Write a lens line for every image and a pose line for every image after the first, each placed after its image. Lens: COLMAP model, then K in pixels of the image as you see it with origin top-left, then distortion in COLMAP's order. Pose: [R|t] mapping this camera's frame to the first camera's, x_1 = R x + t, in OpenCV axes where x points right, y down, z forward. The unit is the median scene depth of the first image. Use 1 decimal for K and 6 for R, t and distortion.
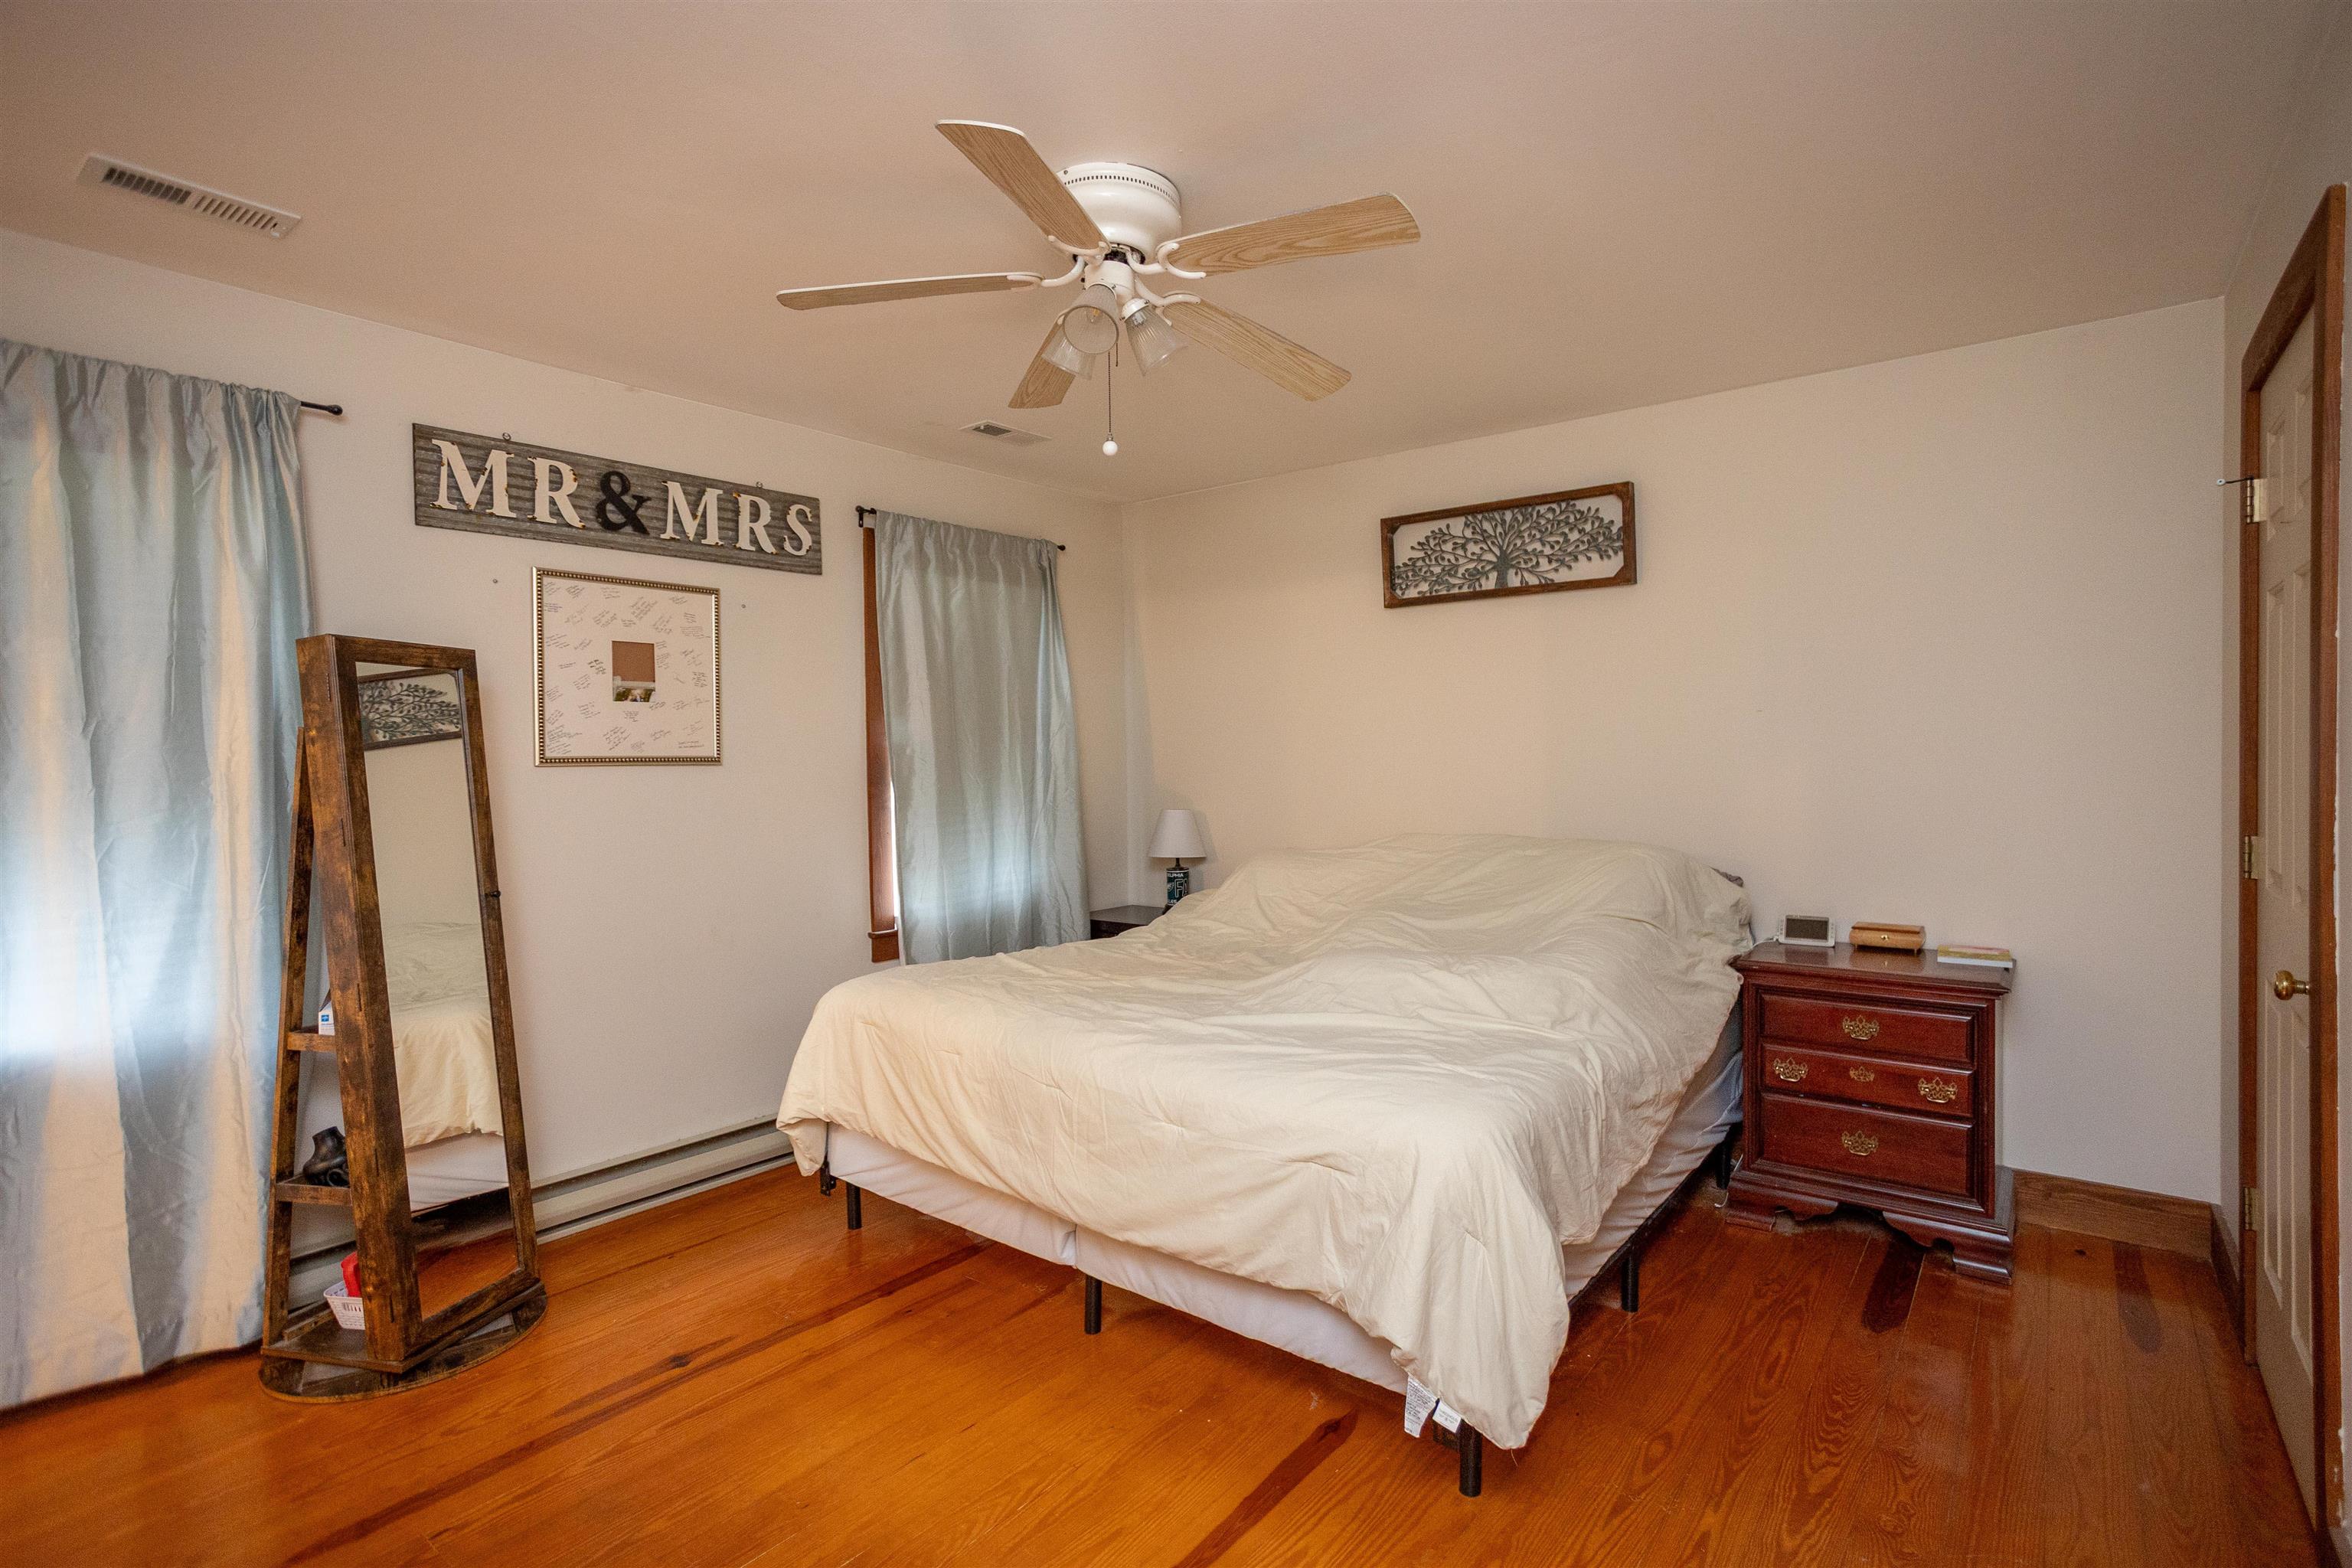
lens RADIAL K [[1149.6, 0, 1189.8], [0, 1149.6, 777.8], [0, 0, 1]] dist [-0.020022, 0.016374]
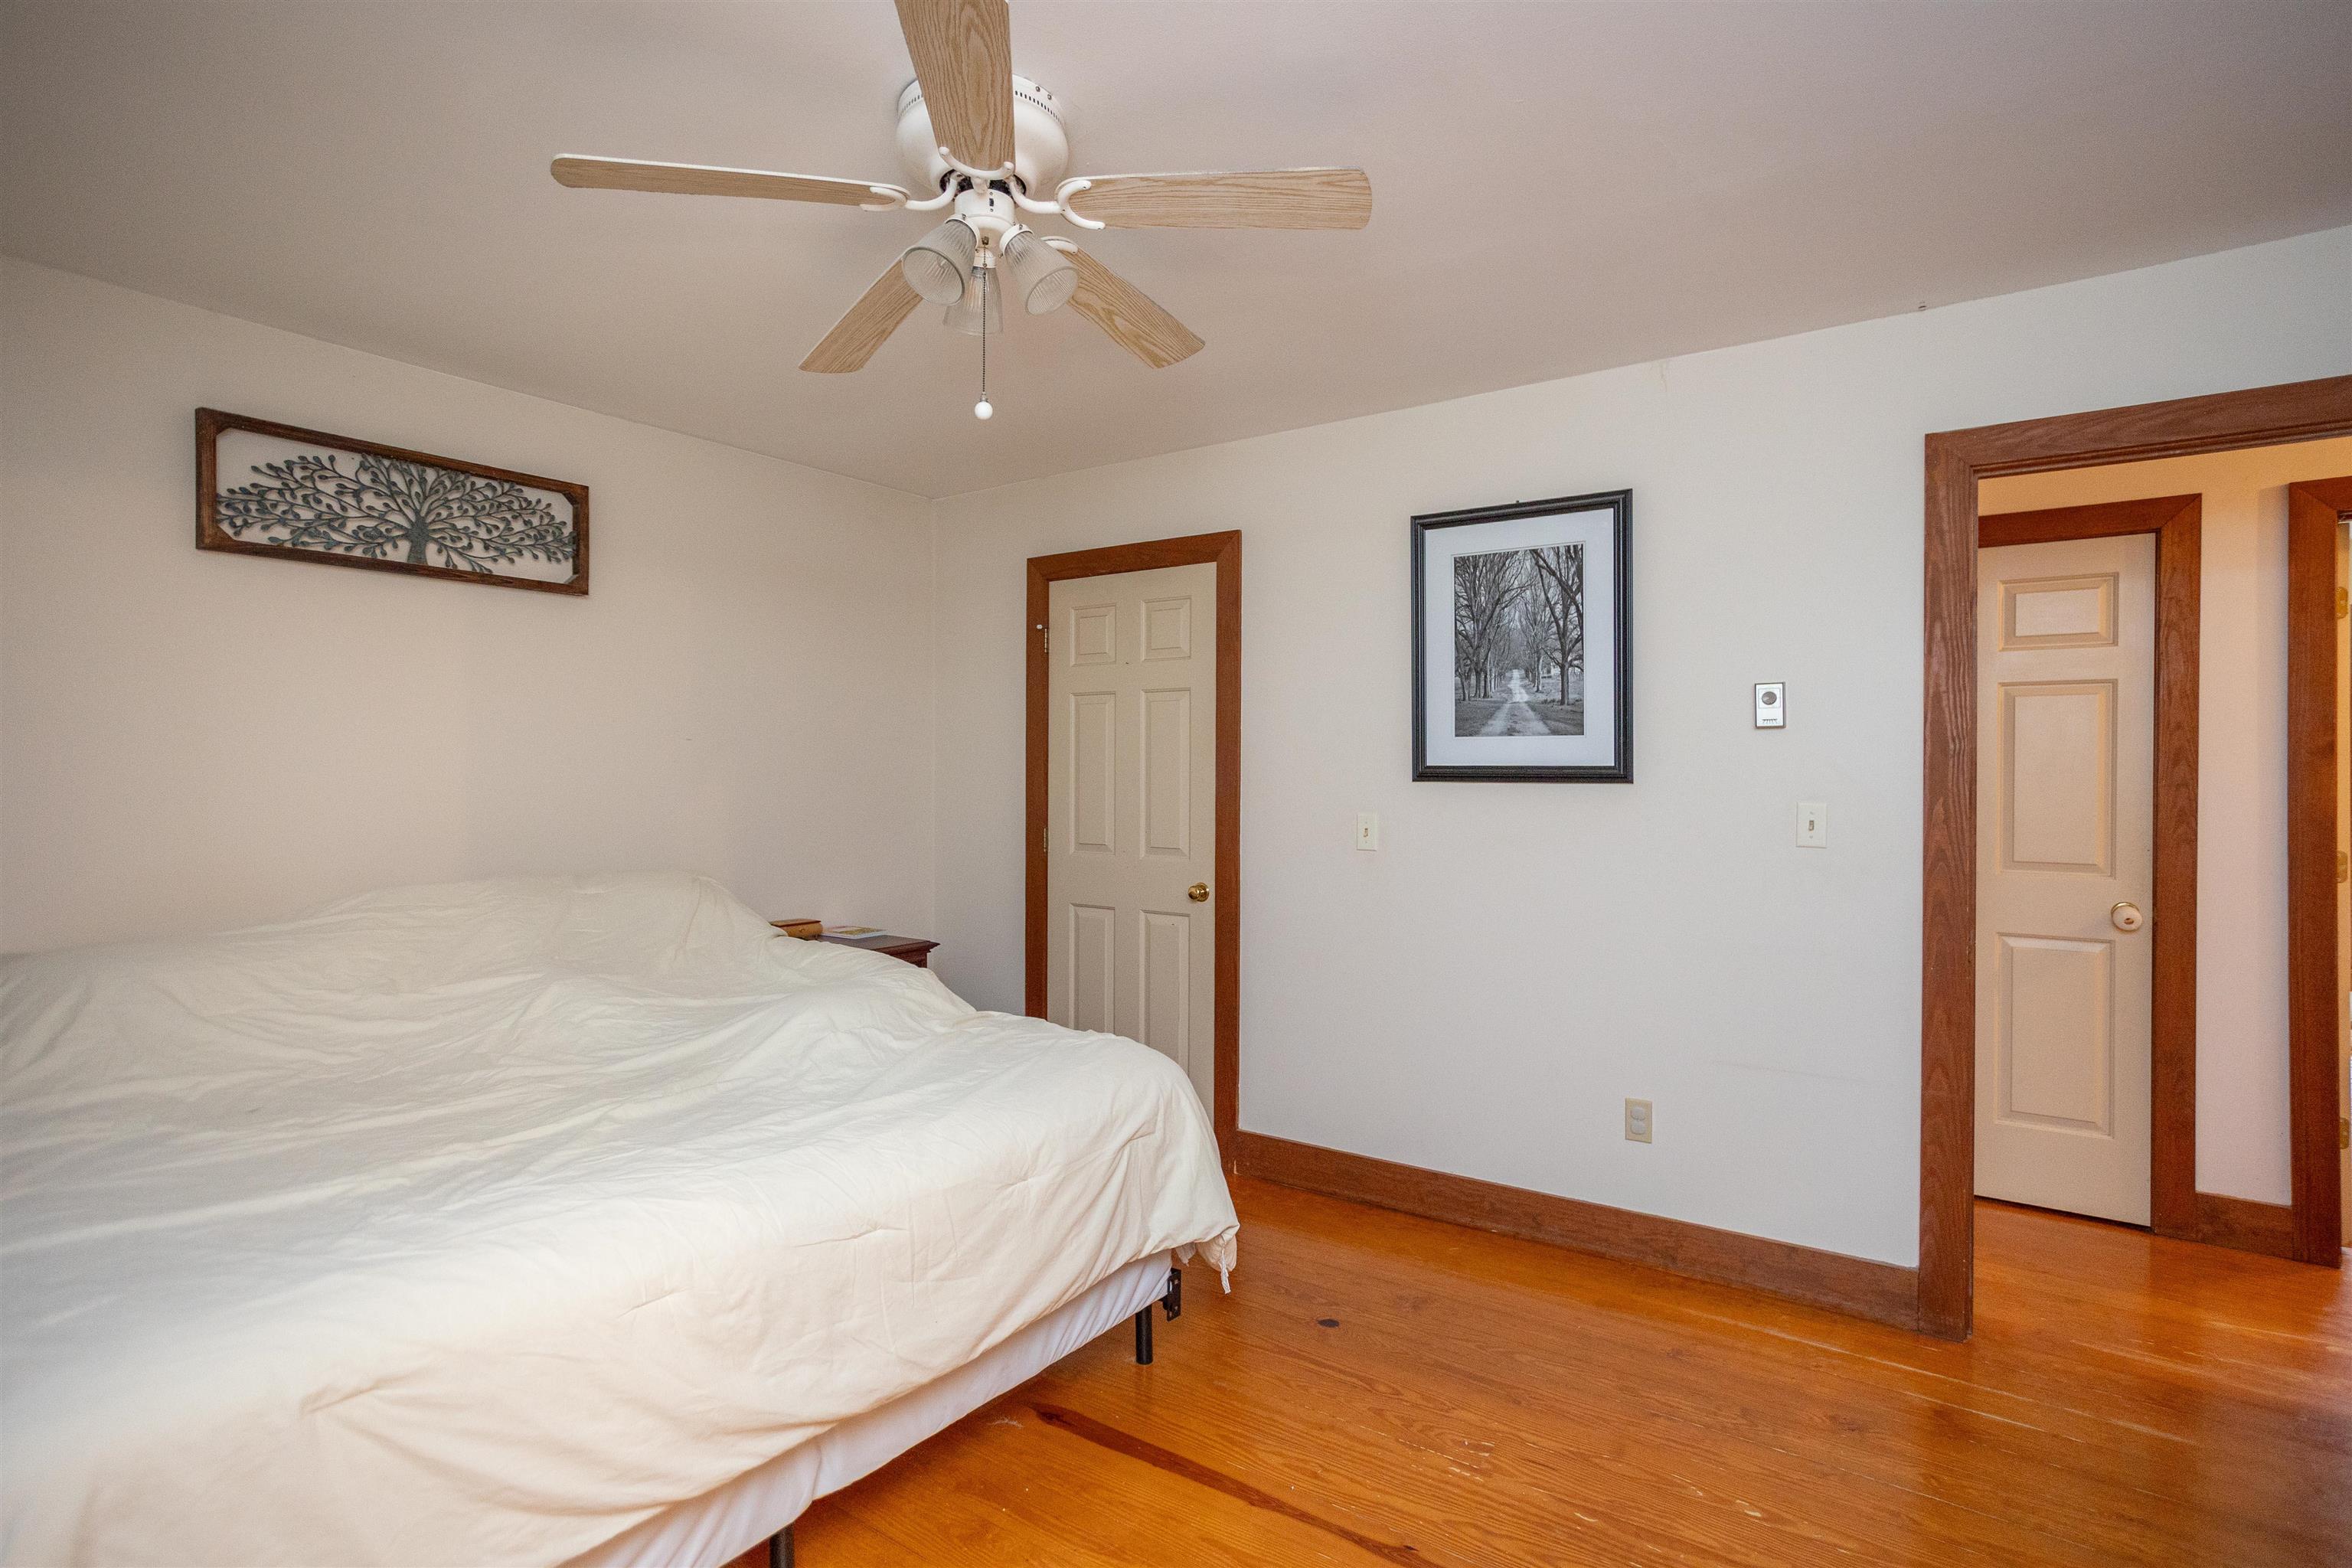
lens RADIAL K [[1149.6, 0, 1189.6], [0, 1149.6, 780.2], [0, 0, 1]] dist [-0.020022, 0.016374]
pose [[-0.053751, 0.006851, 0.998531, -0.539651], [0.019524, 0.999793, -0.005809, -0.004031], [-0.998363, 0.019184, -0.053874, 0.530233]]
